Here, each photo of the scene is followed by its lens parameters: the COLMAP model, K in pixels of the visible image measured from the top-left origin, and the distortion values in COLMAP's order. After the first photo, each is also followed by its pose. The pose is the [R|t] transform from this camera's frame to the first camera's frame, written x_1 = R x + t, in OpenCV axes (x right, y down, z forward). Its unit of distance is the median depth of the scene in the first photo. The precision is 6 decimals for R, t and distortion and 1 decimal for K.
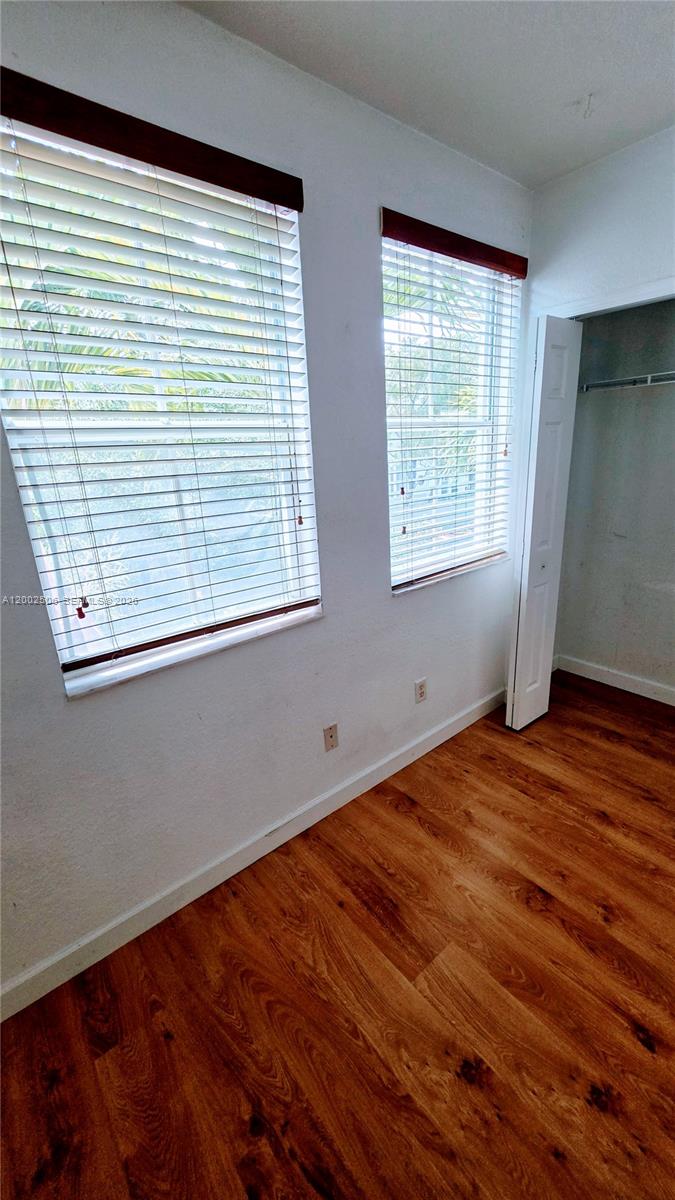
lens RADIAL K [[481.4, 0, 342.5], [0, 481.4, 598.3], [0, 0, 1]] dist [-0.001787, 0.000105]
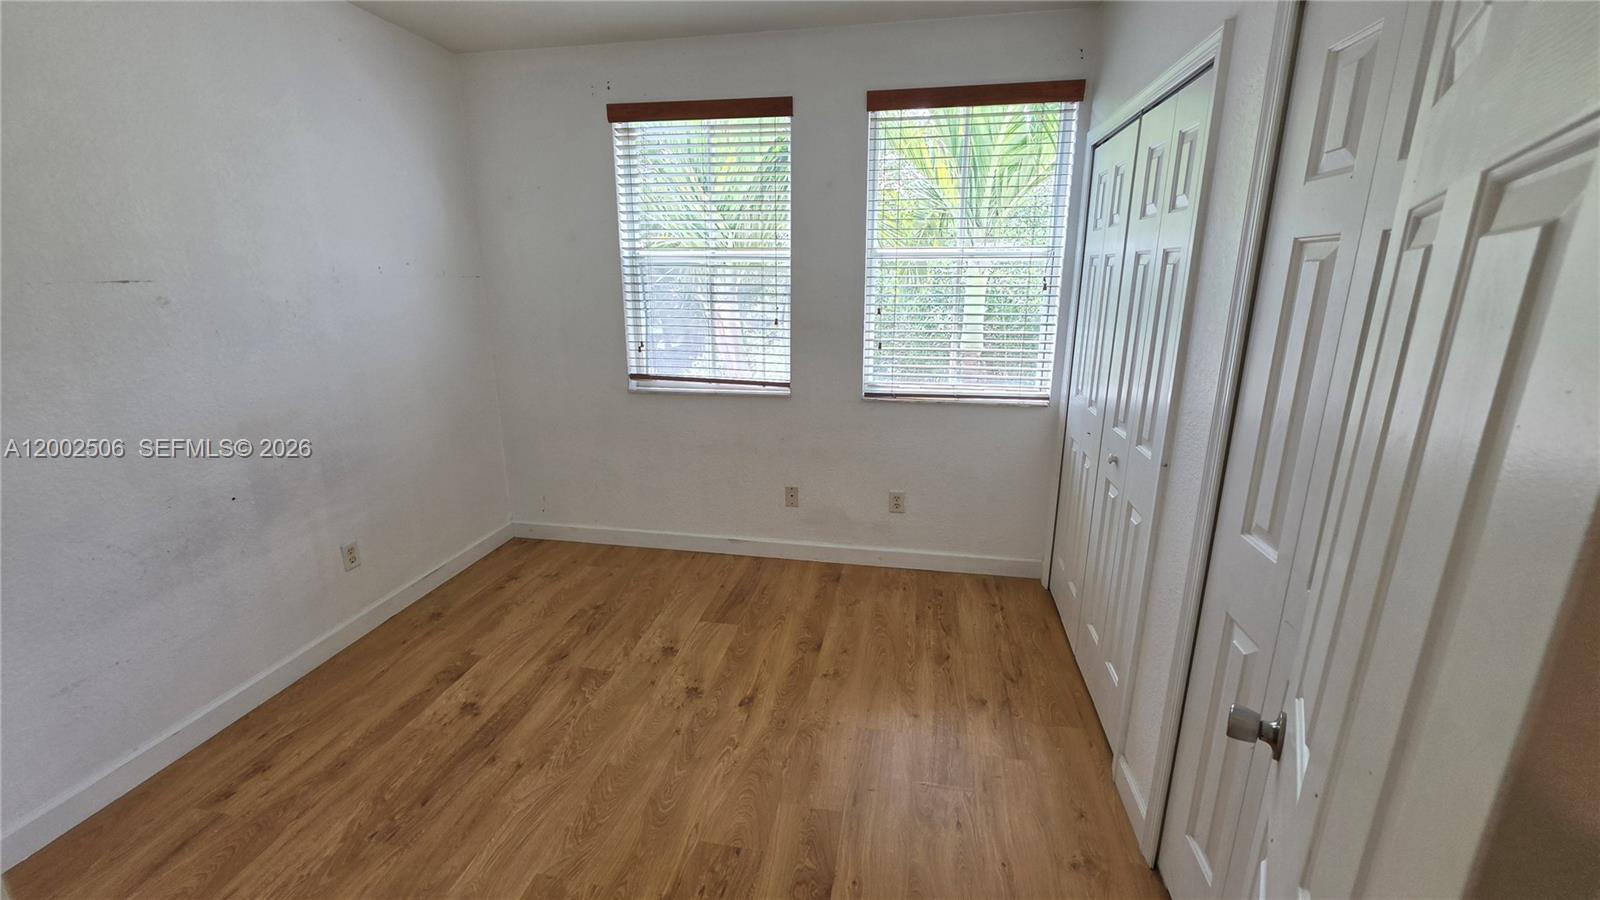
lens RADIAL K [[641.8, 0, 802.7], [0, 641.8, 449.7], [0, 0, 1]] dist [-0.001787, 0.000105]
pose [[0.633724, 0.248090, -0.732697, 1.393272], [-0.260886, 0.960230, 0.099487, -0.008426], [0.728239, 0.128103, 0.673244, -0.162279]]
